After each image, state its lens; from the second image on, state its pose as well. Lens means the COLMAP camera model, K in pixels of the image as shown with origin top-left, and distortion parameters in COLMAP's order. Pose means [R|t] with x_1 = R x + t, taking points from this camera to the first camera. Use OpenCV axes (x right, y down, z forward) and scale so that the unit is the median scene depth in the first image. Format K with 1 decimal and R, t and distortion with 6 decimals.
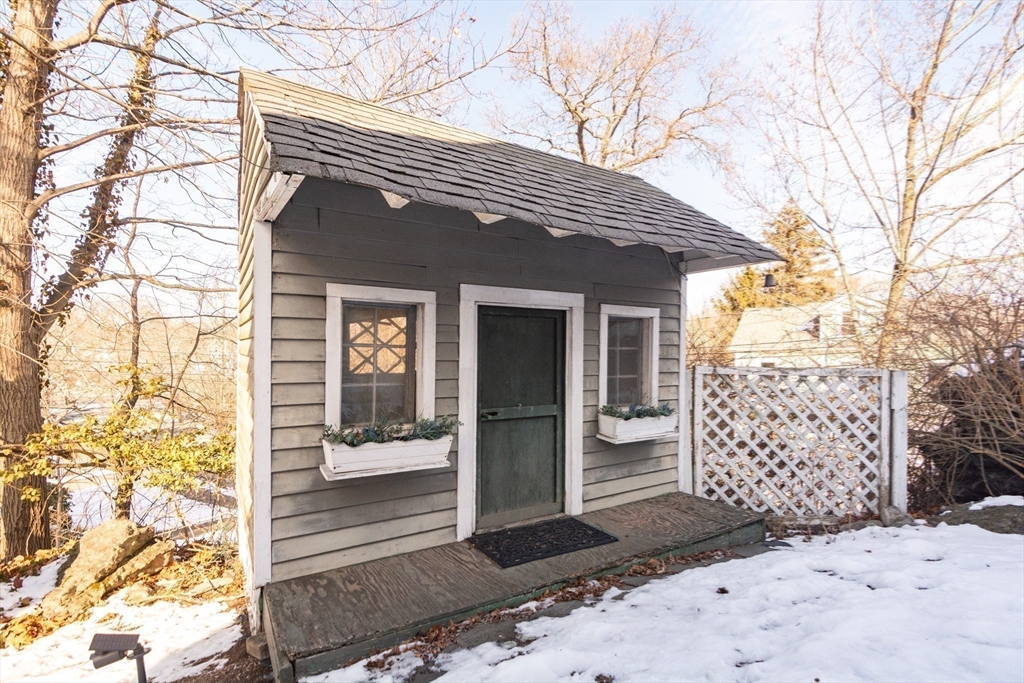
lens RADIAL K [[489.5, 0, 518.7], [0, 489.5, 344.1], [0, 0, 1]] dist [0.000922, -0.012586]
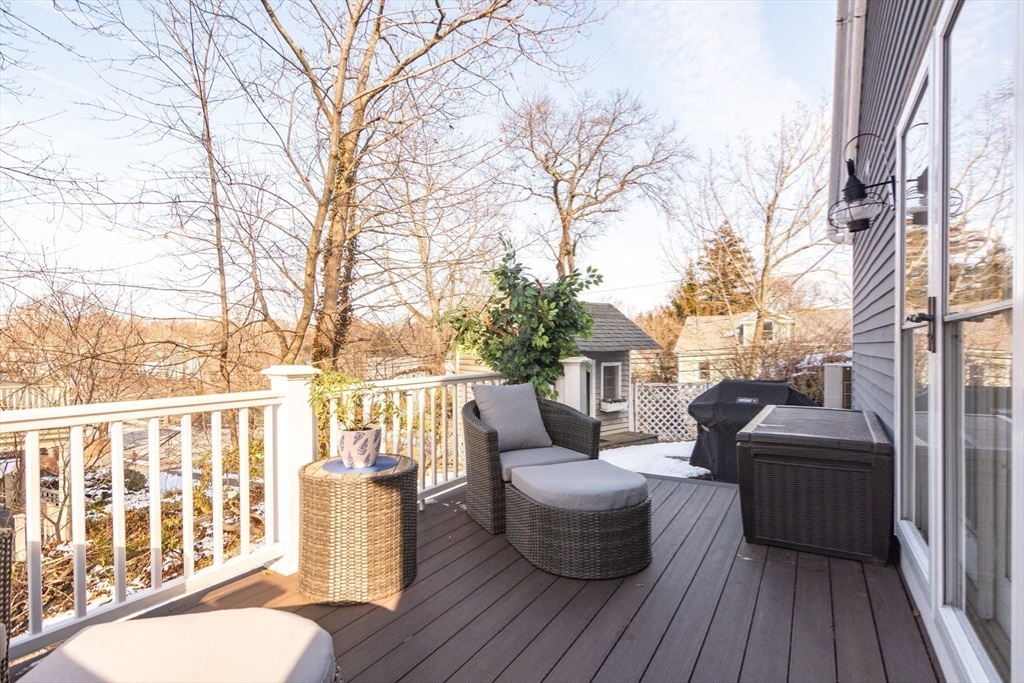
lens RADIAL K [[489.5, 0, 518.7], [0, 489.5, 344.1], [0, 0, 1]] dist [0.000922, -0.012586]
pose [[0.996408, -0.009464, 0.084157, -0.463226], [0.008747, 0.999922, 0.008878, -0.187058], [-0.084234, -0.008110, 0.996413, -1.512336]]
